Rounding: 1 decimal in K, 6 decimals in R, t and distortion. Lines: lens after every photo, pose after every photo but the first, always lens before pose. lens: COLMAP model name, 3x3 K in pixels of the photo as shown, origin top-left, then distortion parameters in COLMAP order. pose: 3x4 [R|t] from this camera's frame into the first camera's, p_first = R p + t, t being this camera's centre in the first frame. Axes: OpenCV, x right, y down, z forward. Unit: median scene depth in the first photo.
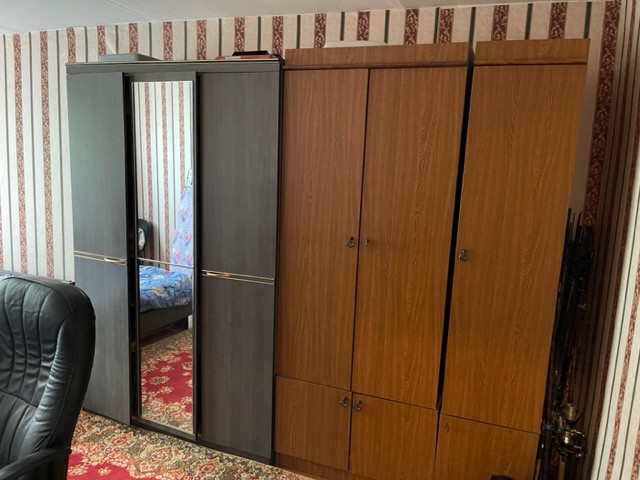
lens RADIAL K [[486.1, 0, 330.5], [0, 486.1, 242.4], [0, 0, 1]] dist [0.067943, -0.091039]
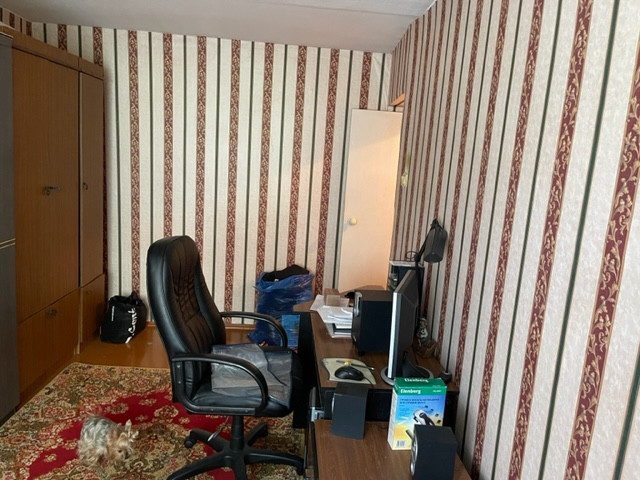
lens RADIAL K [[486.1, 0, 322.0], [0, 486.1, 242.4], [0, 0, 1]] dist [0.067943, -0.091039]
pose [[-0.385856, -0.238097, 0.891305, -1.261076], [0.054947, 0.958477, 0.279827, -0.173958], [-0.920921, 0.156947, -0.356751, 0.699771]]
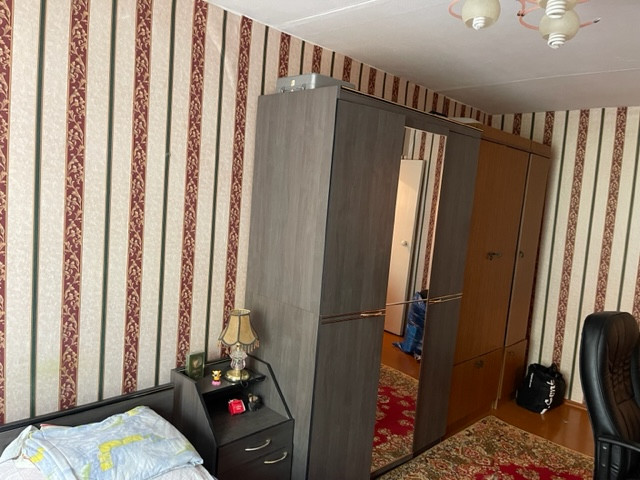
lens RADIAL K [[486.1, 0, 313.3], [0, 486.1, 240.9], [0, 0, 1]] dist [0.067943, -0.091039]
pose [[0.417526, -0.105255, 0.902548, -1.346040], [0.088777, 0.993242, 0.074763, -0.184778], [-0.904318, 0.048910, 0.424048, 0.730672]]
